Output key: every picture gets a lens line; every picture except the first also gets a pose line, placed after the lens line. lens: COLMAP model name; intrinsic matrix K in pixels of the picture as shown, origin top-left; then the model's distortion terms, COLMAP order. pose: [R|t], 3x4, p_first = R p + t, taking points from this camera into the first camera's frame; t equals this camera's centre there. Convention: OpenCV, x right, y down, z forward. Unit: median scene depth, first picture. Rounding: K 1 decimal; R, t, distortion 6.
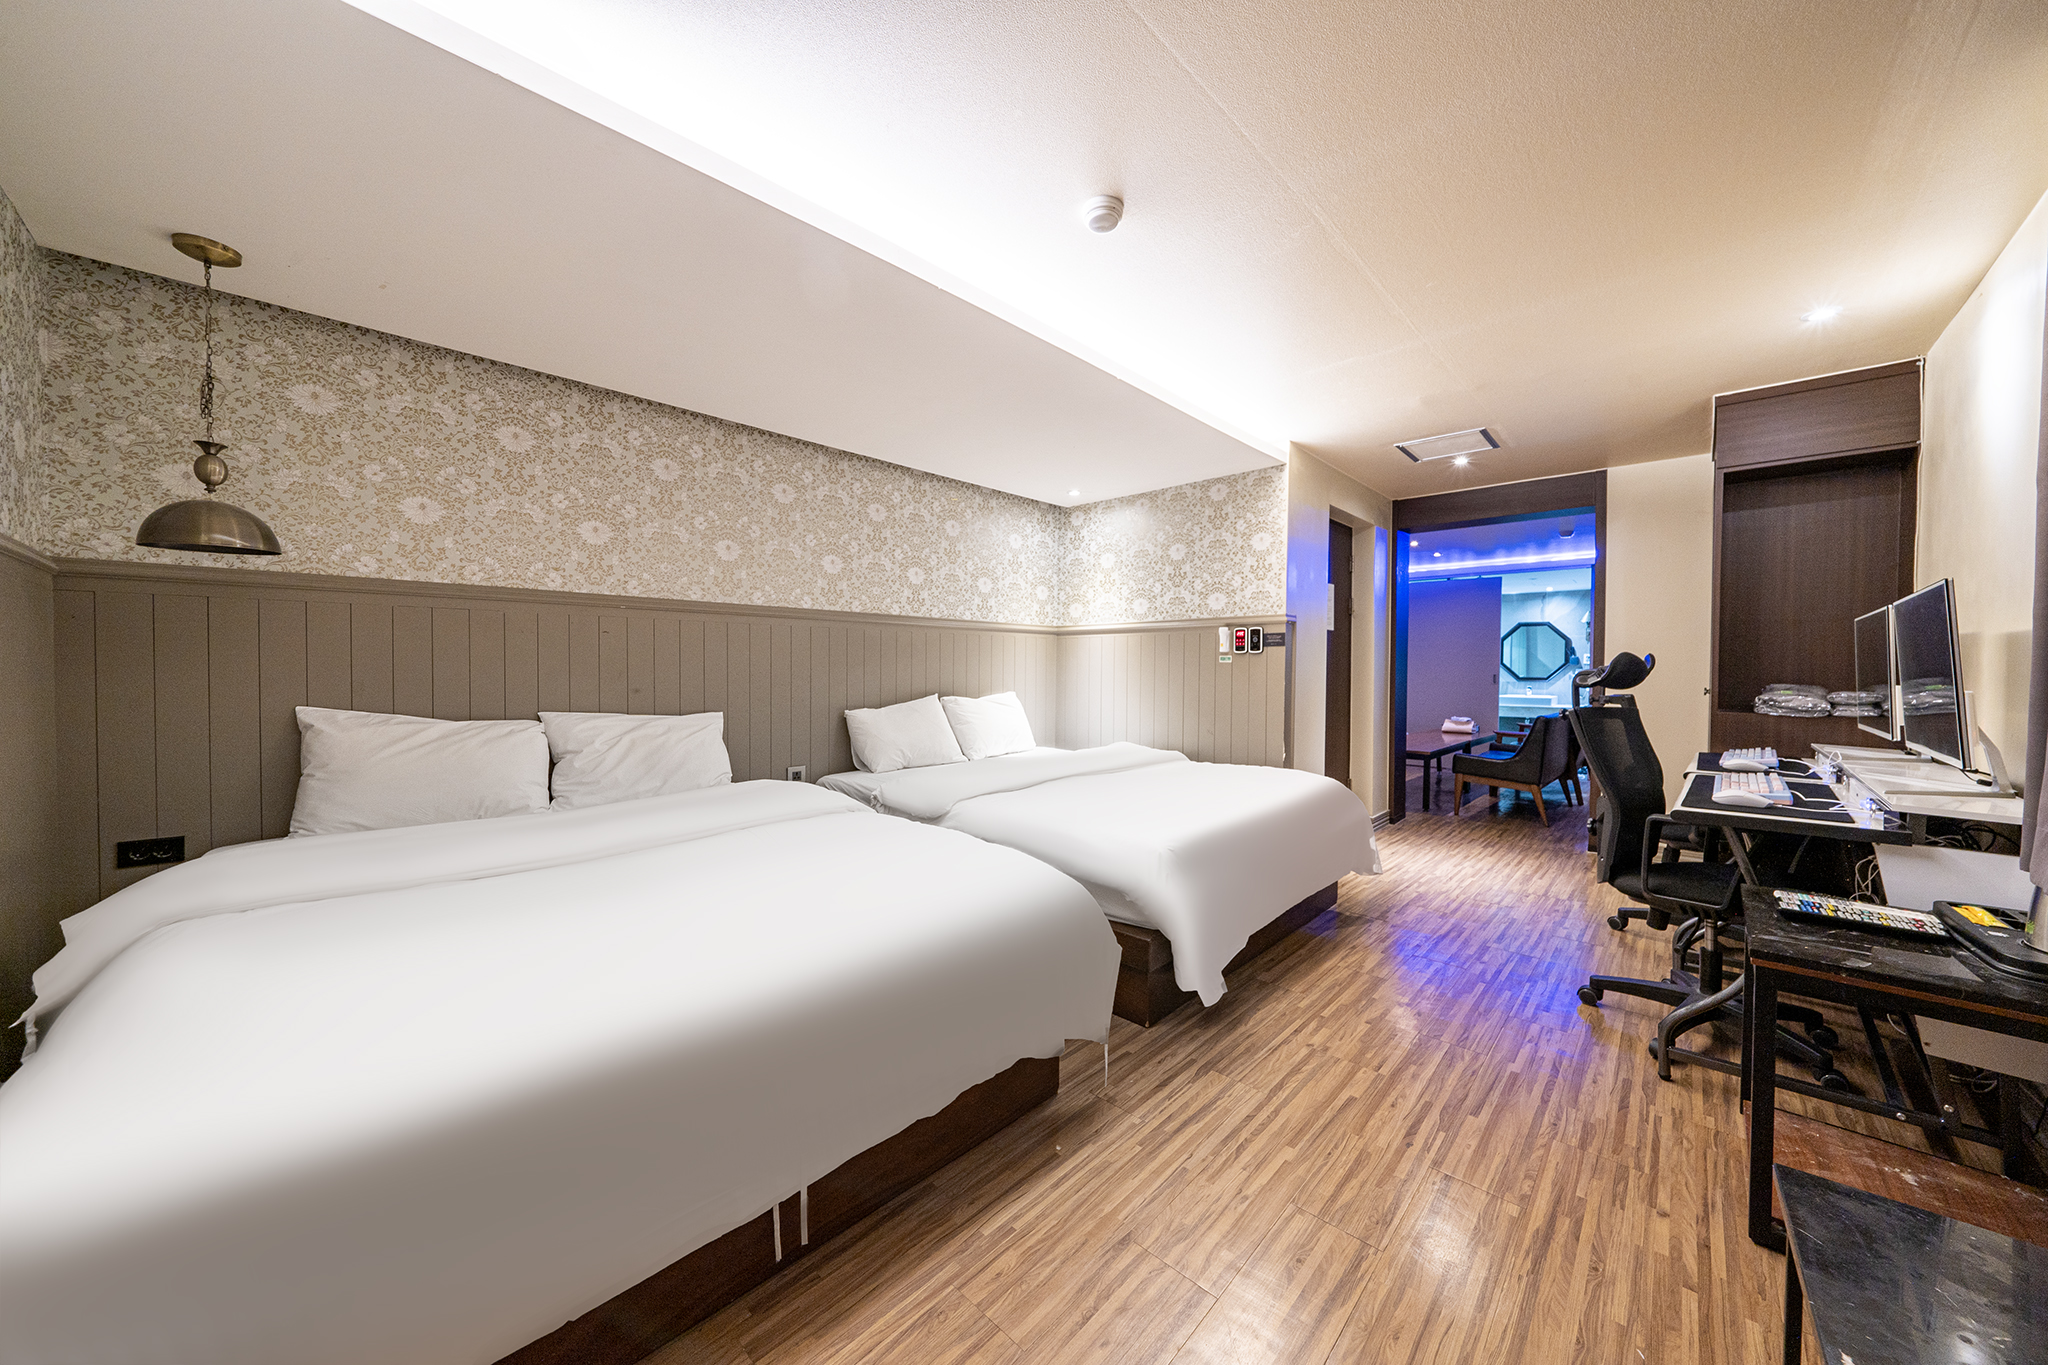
lens RADIAL K [[704.5, 0, 1046.7], [0, 704.5, 680.8], [0, 0, 1]] dist [-0.000298, 0.000122]
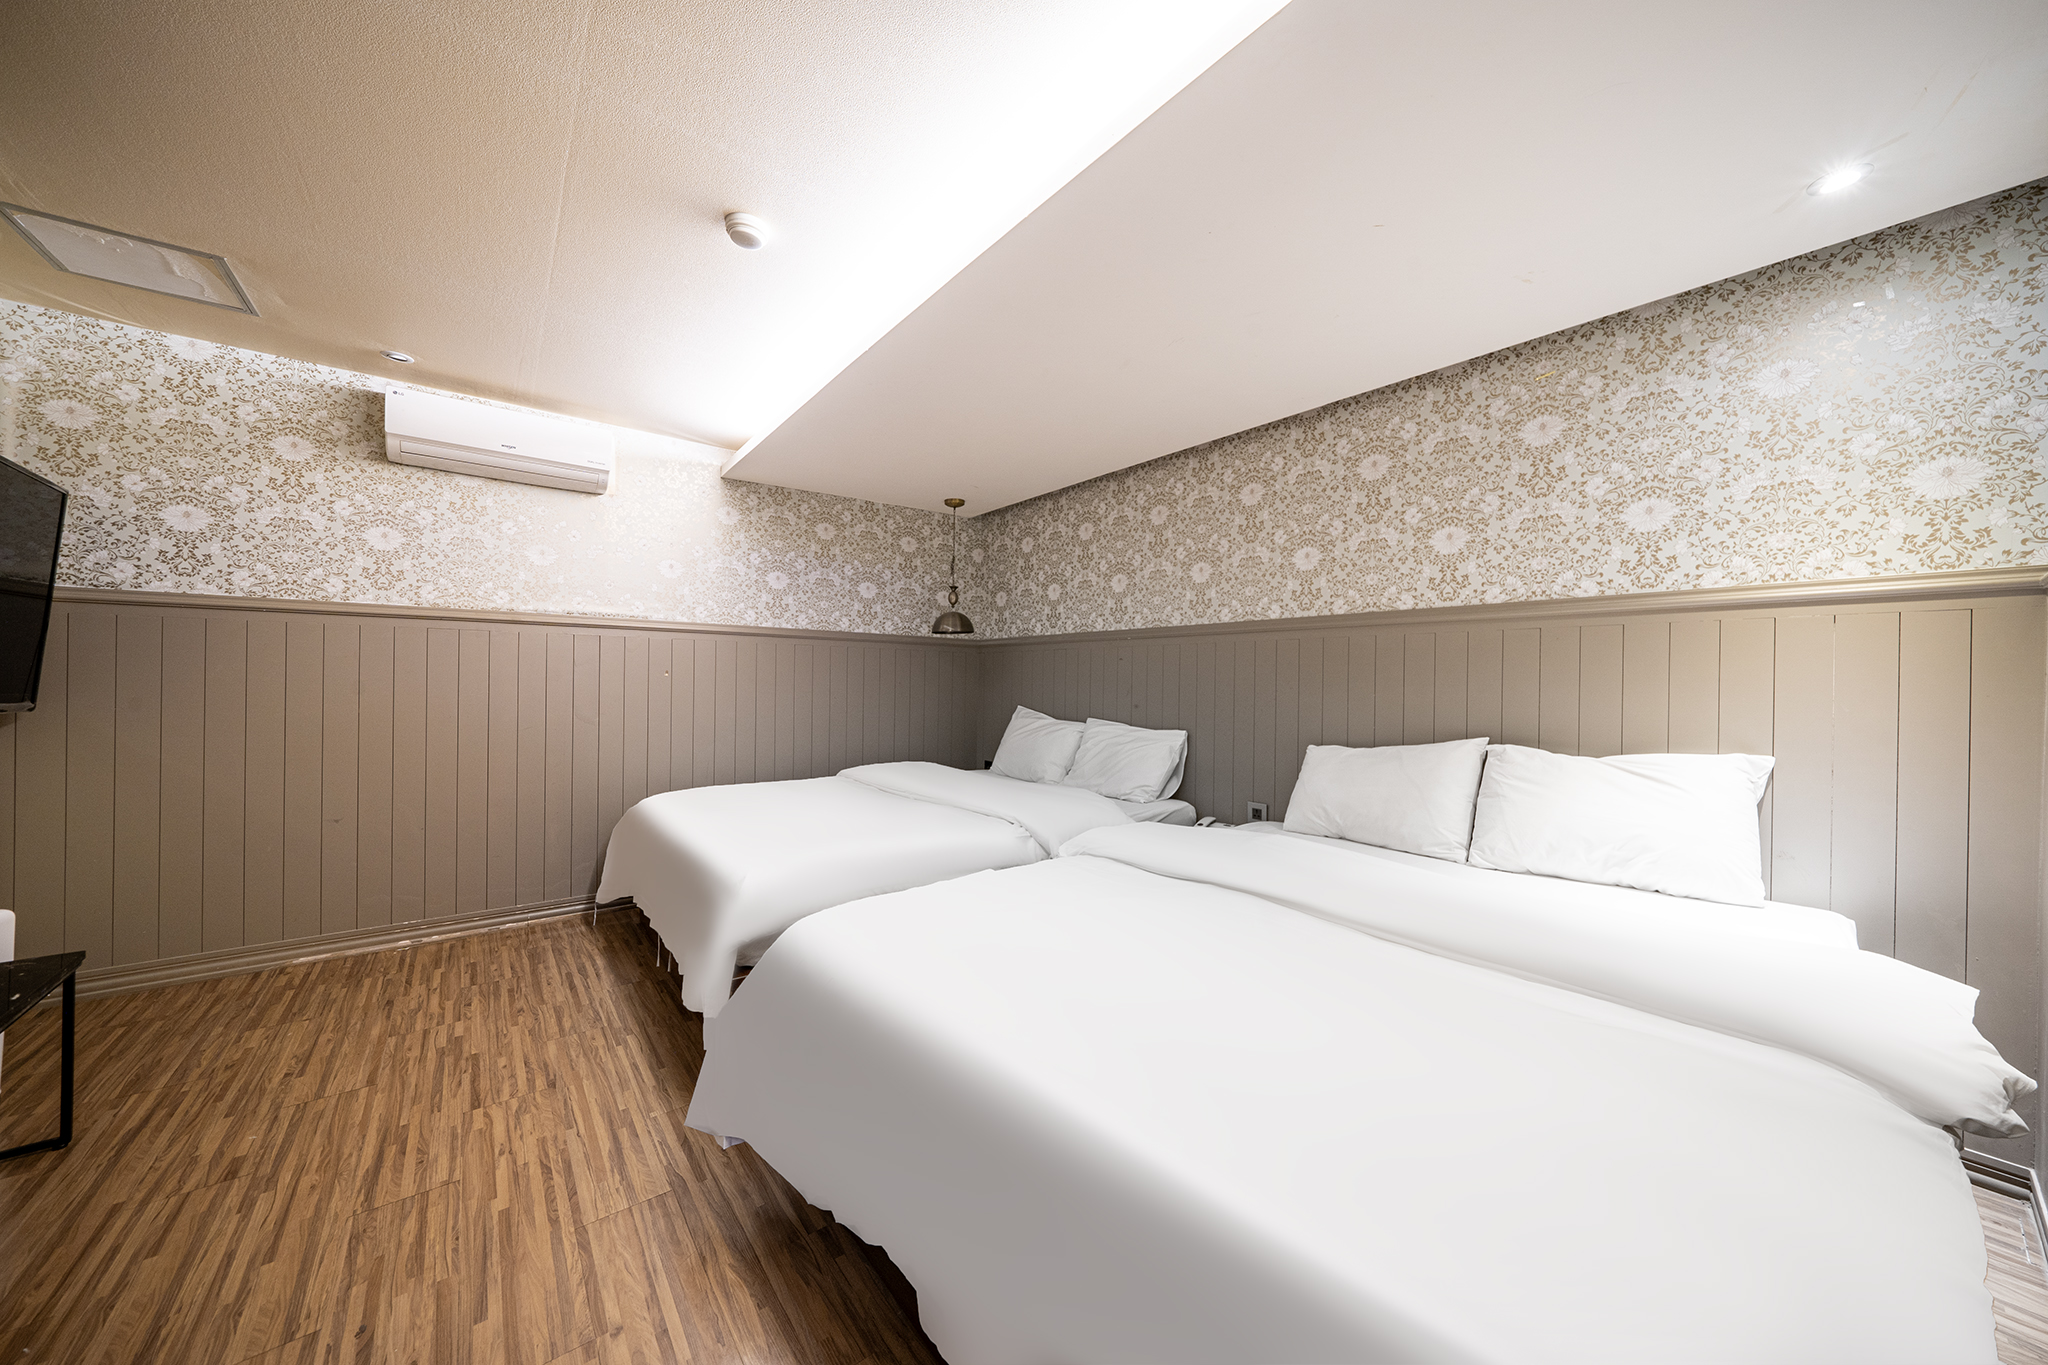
lens RADIAL K [[704.5, 0, 1046.7], [0, 704.5, 680.8], [0, 0, 1]] dist [-0.000298, 0.000122]
pose [[-0.146903, -0.000215, -0.989151, 0.557104], [-0.023589, 0.999716, 0.003286, -0.024353], [0.988870, 0.023816, -0.146867, 0.879687]]
